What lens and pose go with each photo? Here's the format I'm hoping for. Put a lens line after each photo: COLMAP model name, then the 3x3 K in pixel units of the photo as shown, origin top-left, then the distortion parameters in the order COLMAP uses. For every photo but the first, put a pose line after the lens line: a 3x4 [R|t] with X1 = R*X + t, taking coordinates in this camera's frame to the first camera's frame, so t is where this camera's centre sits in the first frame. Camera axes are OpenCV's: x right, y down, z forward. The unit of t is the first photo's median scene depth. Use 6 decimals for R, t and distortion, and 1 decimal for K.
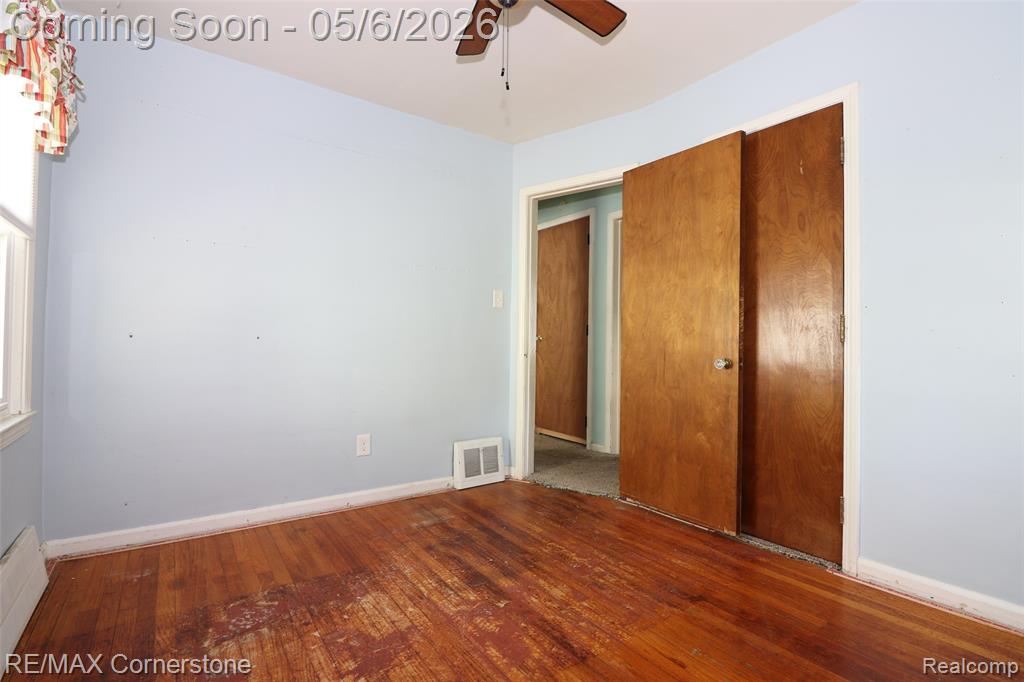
lens RADIAL K [[478.1, 0, 512.6], [0, 478.1, 338.7], [0, 0, 1]] dist [-0.011752, -0.006374]
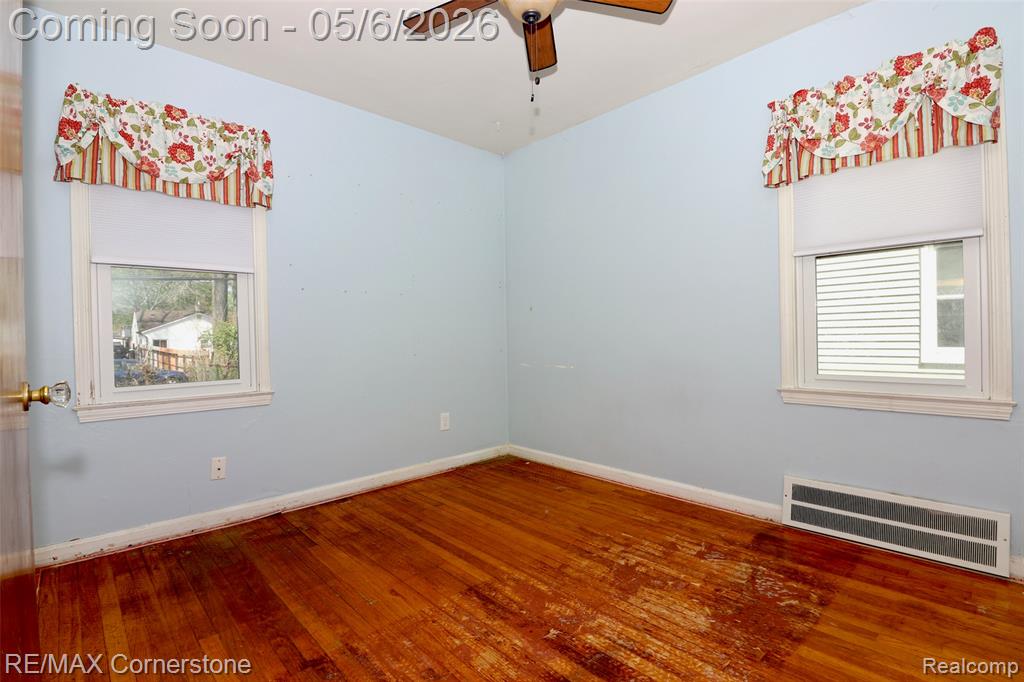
lens RADIAL K [[478.1, 0, 515.7], [0, 478.1, 343.9], [0, 0, 1]] dist [-0.011752, -0.006374]
pose [[-0.990360, 0.009212, -0.138210, 0.170003], [0.008320, 0.999941, 0.007033, 0.018030], [0.138266, 0.005815, -0.990378, 1.946507]]
